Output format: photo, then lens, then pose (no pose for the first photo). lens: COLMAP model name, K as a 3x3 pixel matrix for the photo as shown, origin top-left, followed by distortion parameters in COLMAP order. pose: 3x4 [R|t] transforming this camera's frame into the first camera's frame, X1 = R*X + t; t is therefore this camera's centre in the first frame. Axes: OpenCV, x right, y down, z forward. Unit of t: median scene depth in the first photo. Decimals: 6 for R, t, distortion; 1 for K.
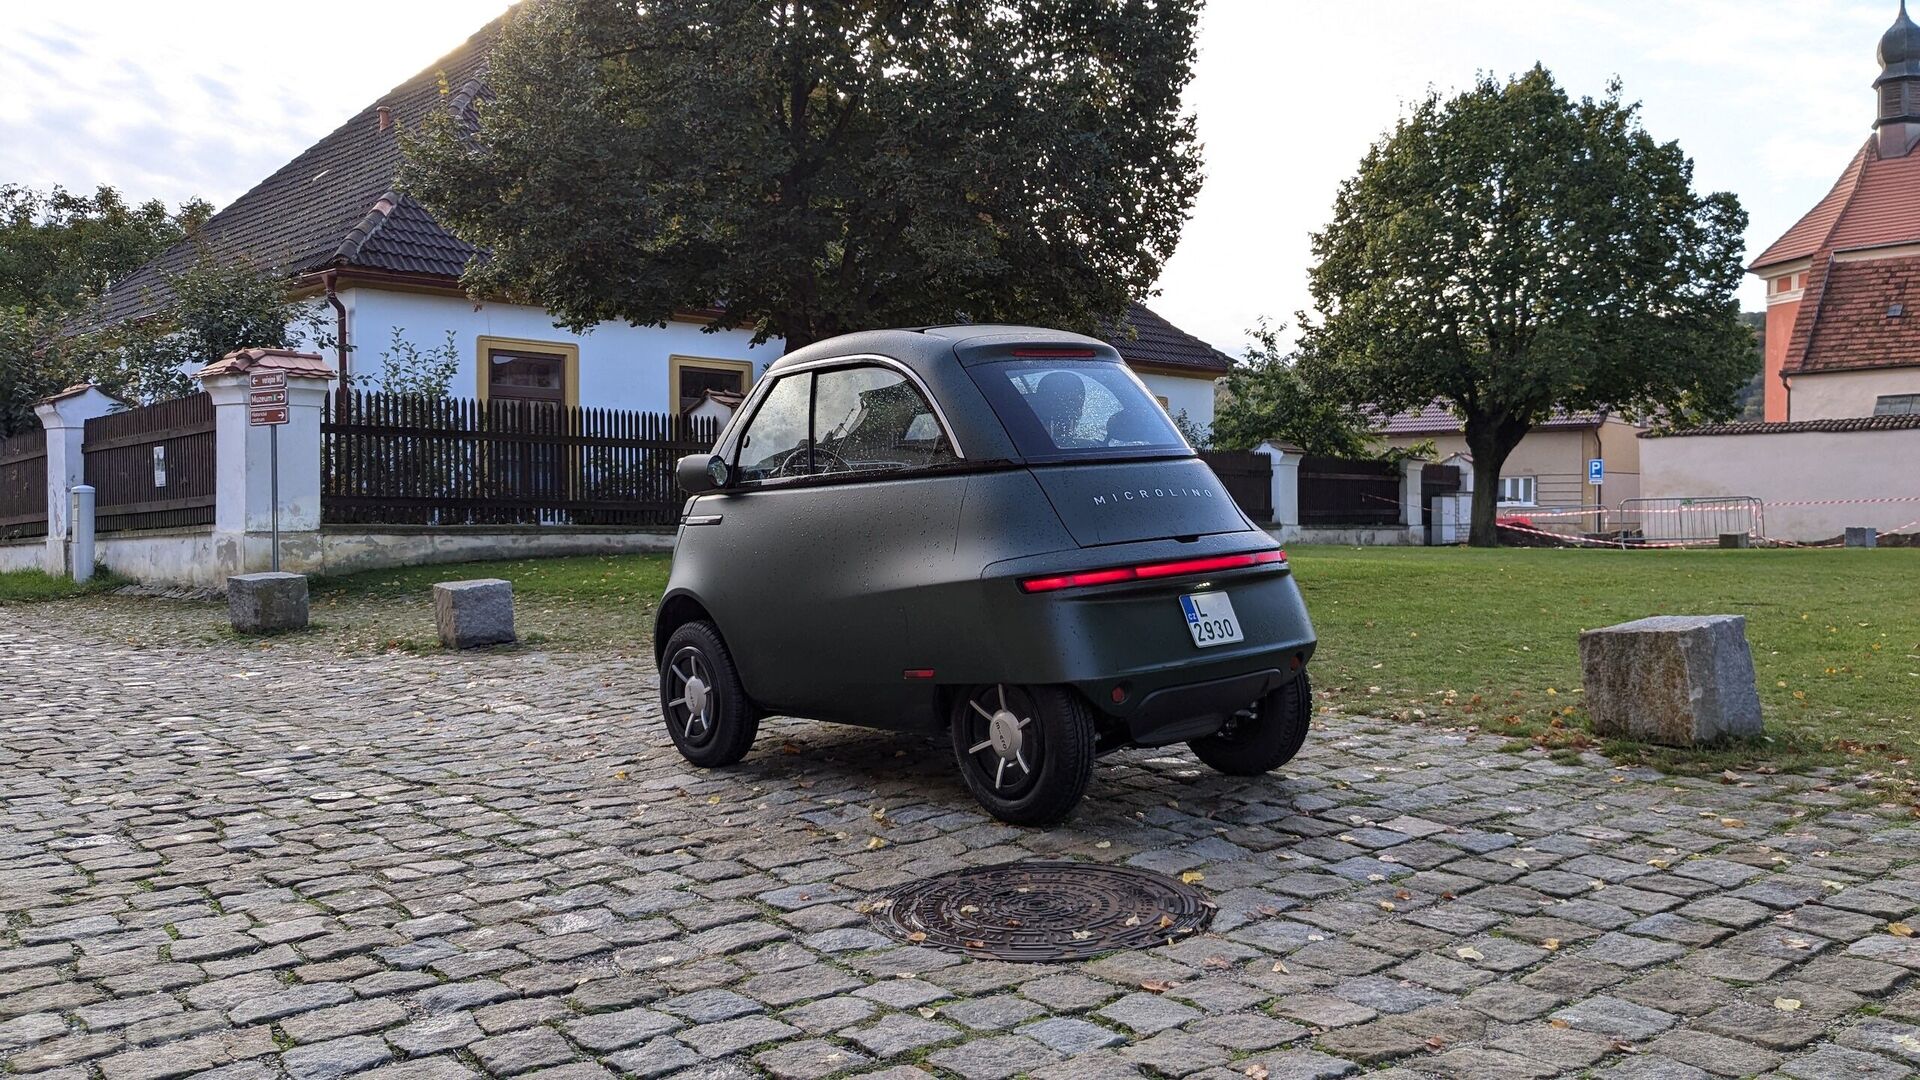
lens RADIAL K [[1507.3, 0, 928.9], [0, 1507.3, 574.8], [0, 0, 1]] dist [0.002624, -0.006627]
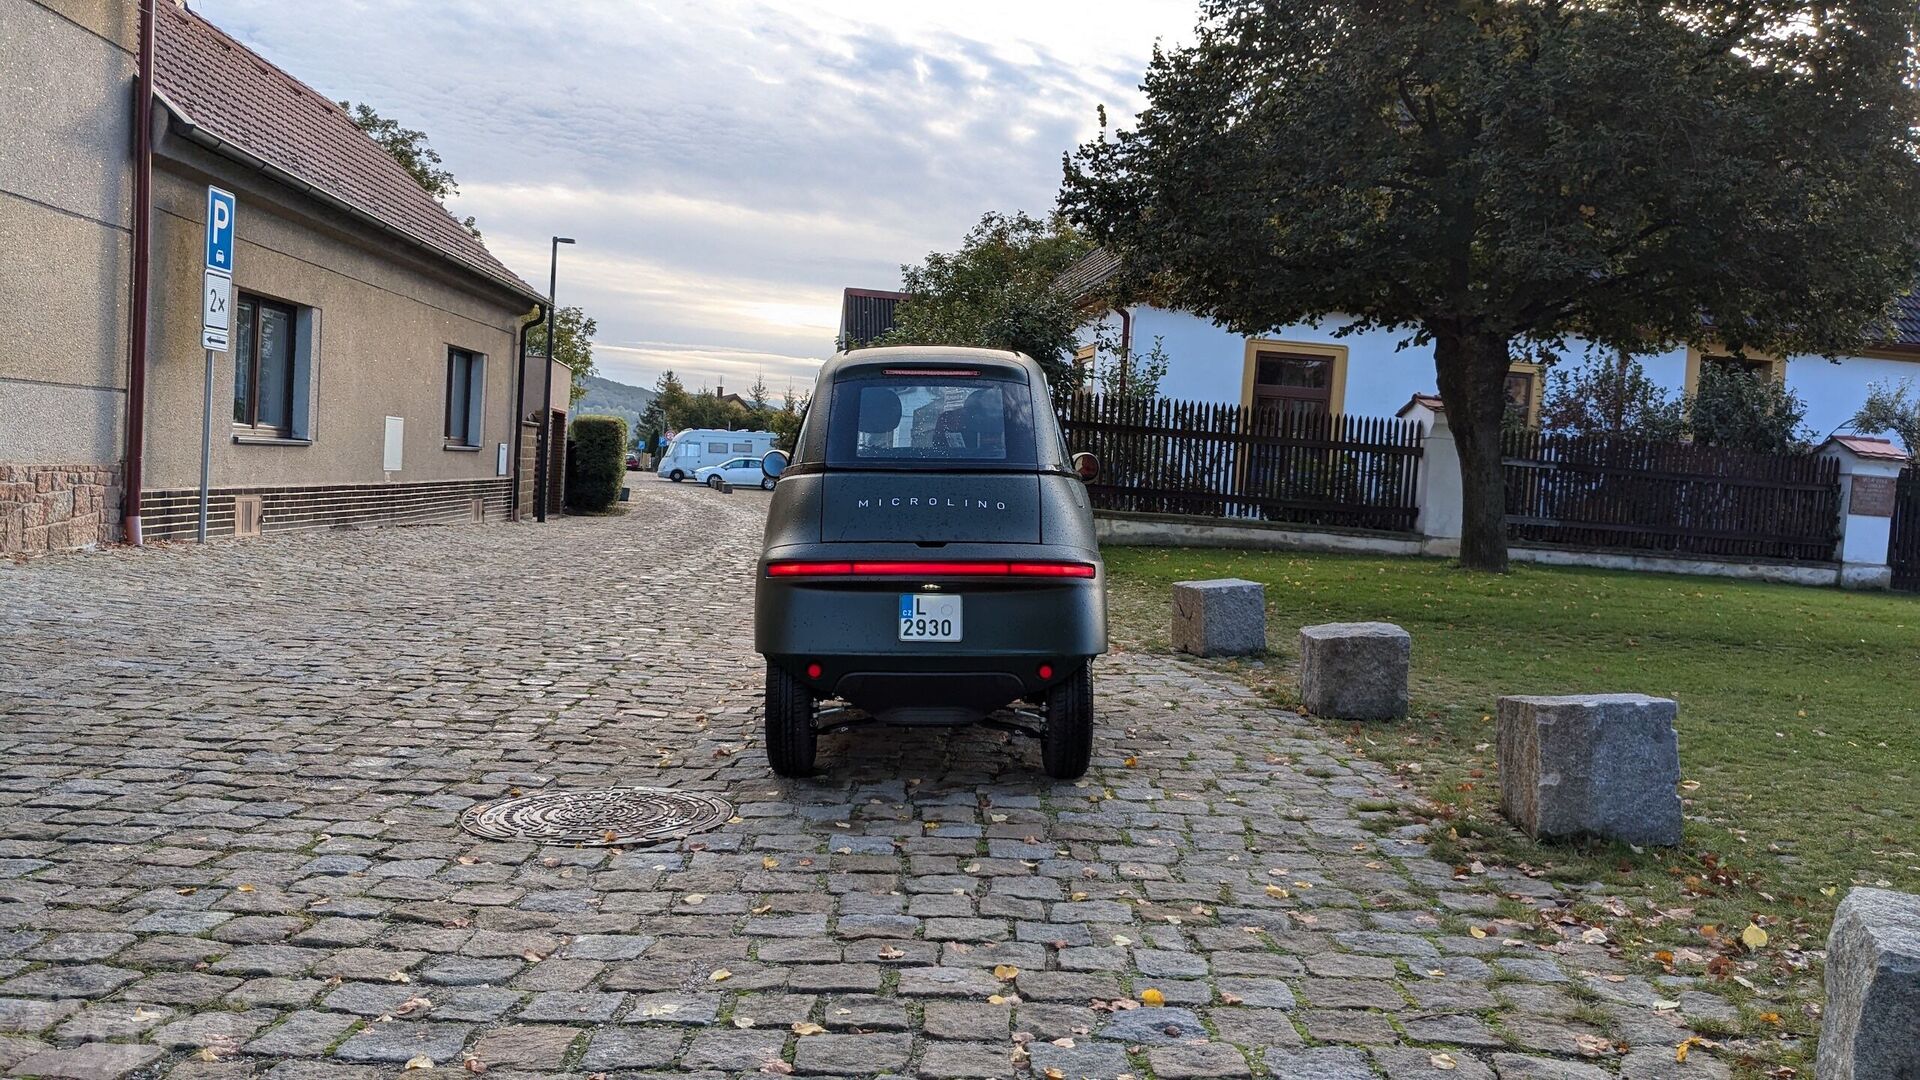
lens RADIAL K [[1507.3, 0, 928.9], [0, 1507.3, 574.8], [0, 0, 1]] dist [0.002624, -0.006627]
pose [[0.784655, 0.091234, -0.613182, 0.244531], [-0.088921, 0.995447, 0.034324, -0.011279], [0.613522, 0.027592, 0.789196, 0.035874]]
